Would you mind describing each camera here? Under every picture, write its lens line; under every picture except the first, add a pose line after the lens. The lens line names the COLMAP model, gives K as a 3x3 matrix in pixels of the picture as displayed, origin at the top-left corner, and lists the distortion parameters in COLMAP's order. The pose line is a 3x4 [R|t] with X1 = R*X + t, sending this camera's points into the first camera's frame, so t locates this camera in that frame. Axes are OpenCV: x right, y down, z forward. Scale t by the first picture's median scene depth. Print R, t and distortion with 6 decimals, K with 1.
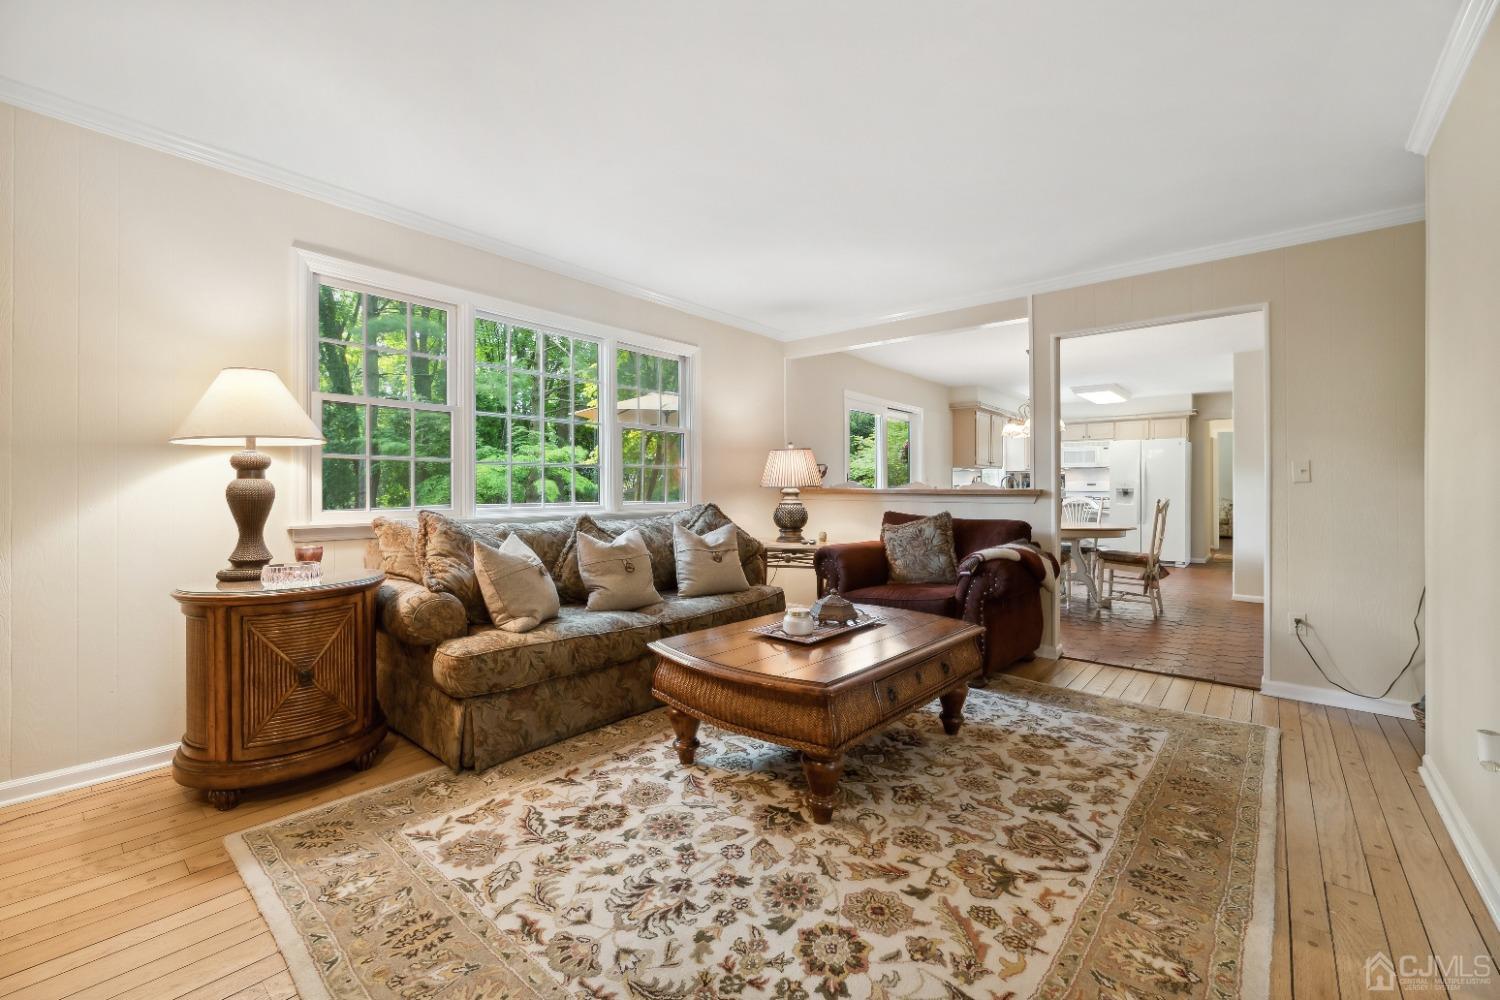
lens RADIAL K [[611.6, 0, 756.9], [0, 611.6, 490.2], [0, 0, 1]] dist [0.001528, -0.000983]
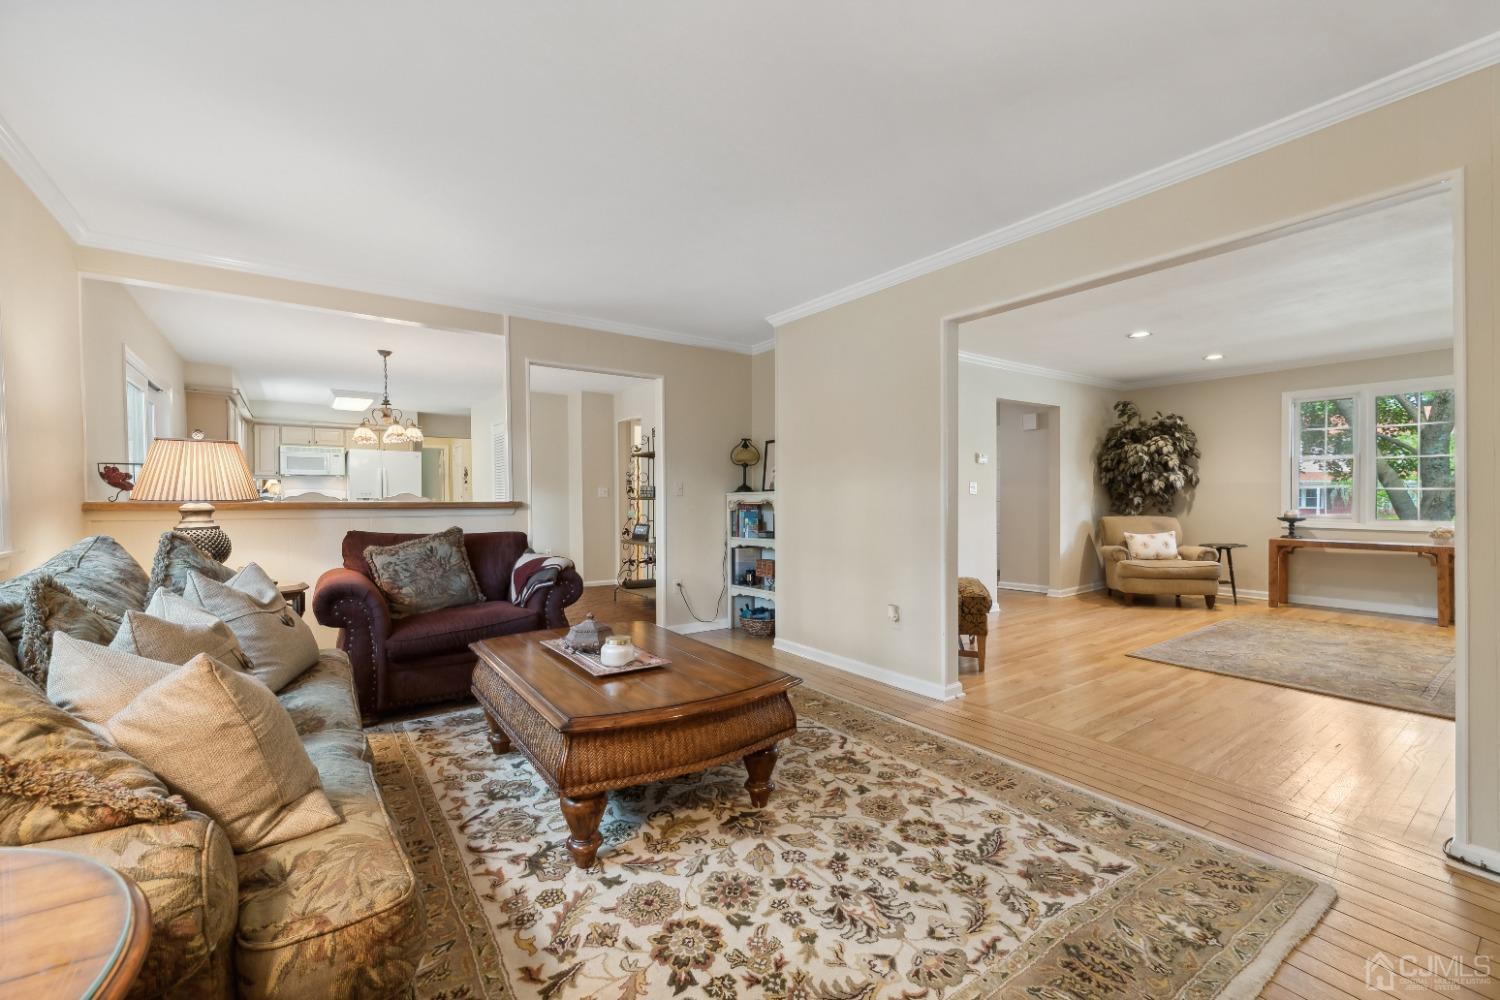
lens RADIAL K [[611.6, 0, 723.4], [0, 611.6, 504.0], [0, 0, 1]] dist [0.001528, -0.000983]
pose [[0.276458, -0.014668, 0.960914, -0.926456], [0.003823, 0.999892, 0.014163, -0.021233], [-0.961018, -0.000242, 0.276485, 0.719489]]
